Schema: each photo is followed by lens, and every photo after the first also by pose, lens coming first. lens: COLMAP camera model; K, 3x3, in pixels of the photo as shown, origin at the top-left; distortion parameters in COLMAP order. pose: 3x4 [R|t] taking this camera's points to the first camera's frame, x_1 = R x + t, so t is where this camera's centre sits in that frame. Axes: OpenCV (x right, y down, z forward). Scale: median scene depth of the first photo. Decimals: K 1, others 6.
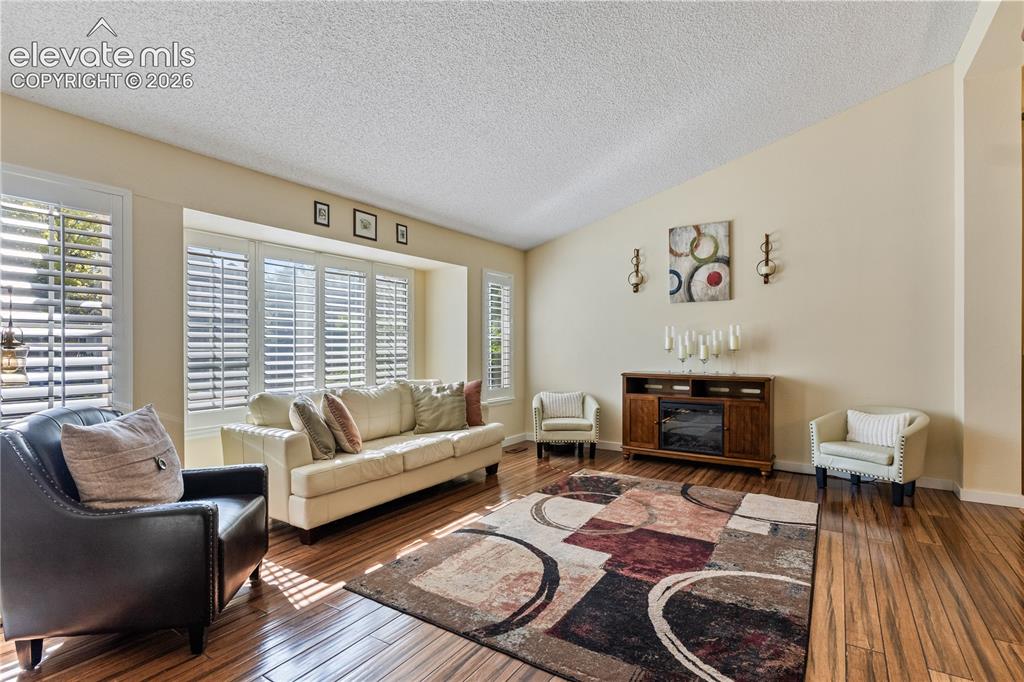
lens RADIAL K [[500.9, 0, 514.5], [0, 500.9, 341.9], [0, 0, 1]] dist [0.004523, -0.001119]
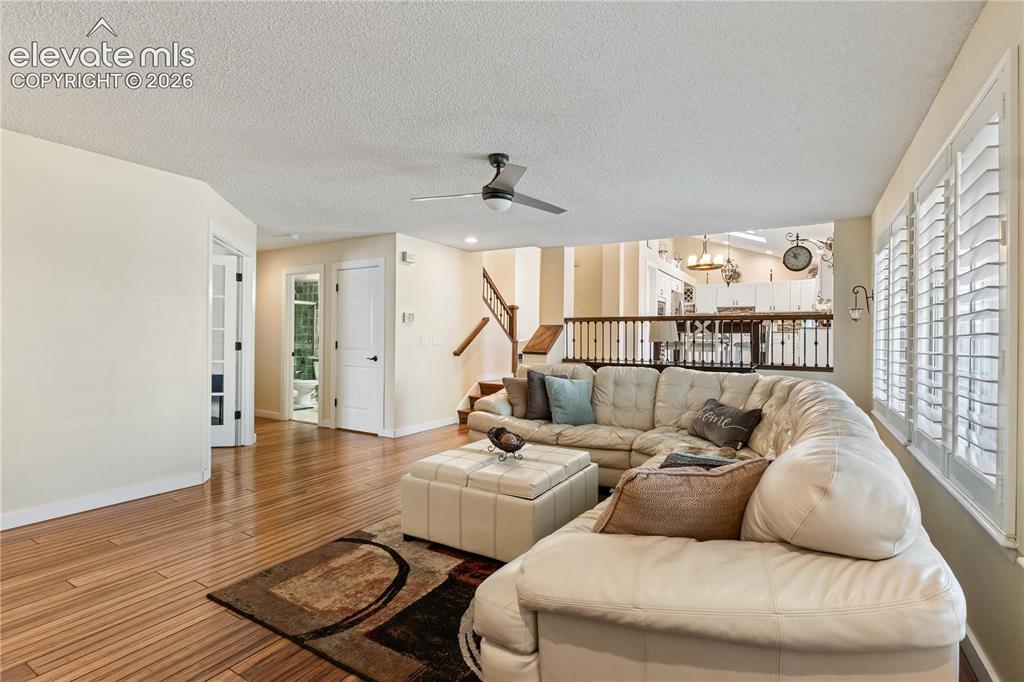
lens RADIAL K [[471.4, 0, 513.7], [0, 471.4, 343.6], [0, 0, 1]] dist [0.001696, -0.000222]
pose [[0.998930, 0.010832, 0.044968, 0.222225], [-0.010901, 0.999940, 0.001288, -0.064346], [-0.044951, -0.001777, 0.998988, -0.067580]]
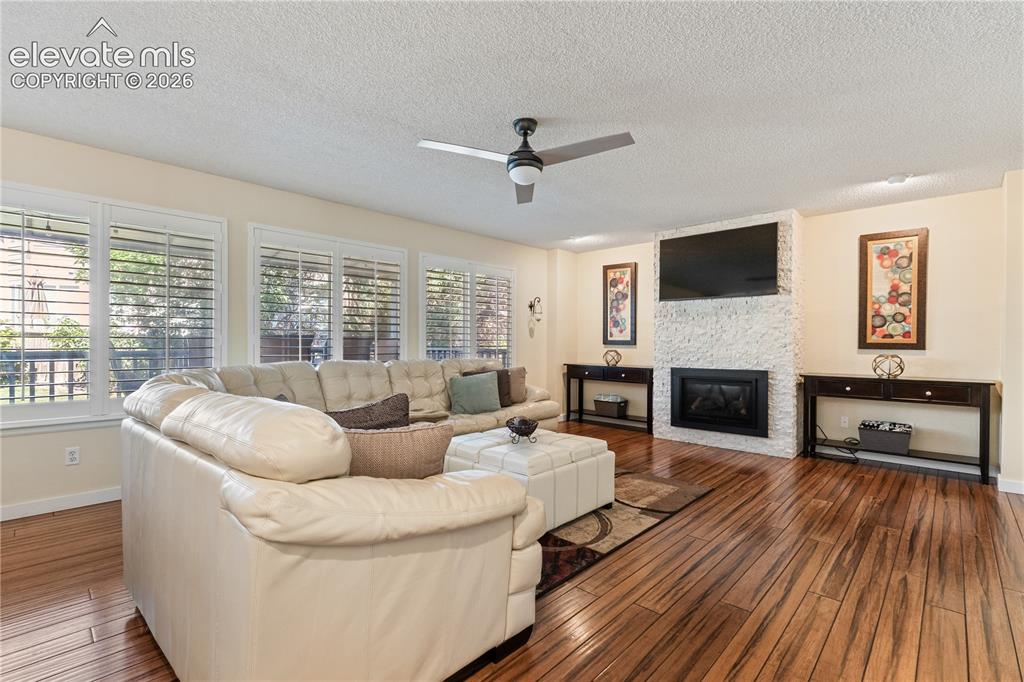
lens RADIAL K [[471.4, 0, 511.9], [0, 471.4, 344.8], [0, 0, 1]] dist [0.001696, -0.000222]
pose [[-0.982286, -0.004567, 0.187330, 0.059753], [-0.005221, 0.999982, -0.002999, -0.035989], [-0.187313, -0.003924, -0.982292, 2.190737]]
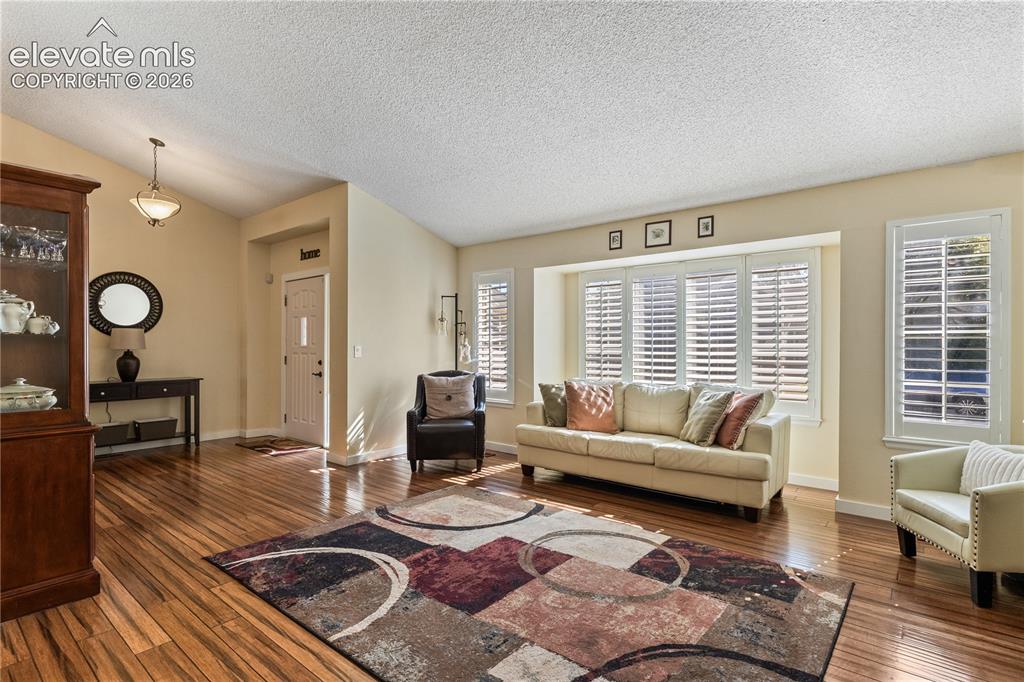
lens RADIAL K [[500.9, 0, 518.8], [0, 500.9, 343.6], [0, 0, 1]] dist [0.004523, -0.001119]
pose [[-0.107387, -0.004071, -0.994209, 1.036025], [0.003639, 0.999983, -0.004488, 0.007350], [0.994211, -0.004100, -0.107370, 1.057286]]
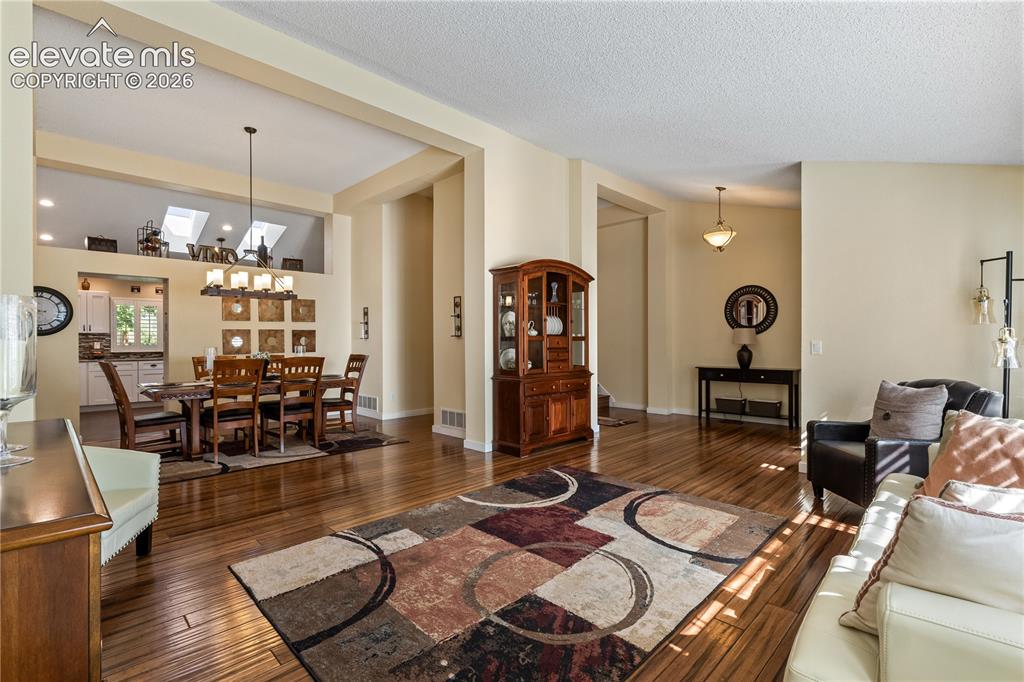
lens RADIAL K [[471.4, 0, 514.9], [0, 471.4, 341.8], [0, 0, 1]] dist [0.001696, -0.000222]
pose [[-0.979035, 0.003855, 0.203654, 0.091338], [0.002535, 0.999974, -0.006744, 0.014938], [-0.203675, -0.006086, -0.979020, 1.813387]]
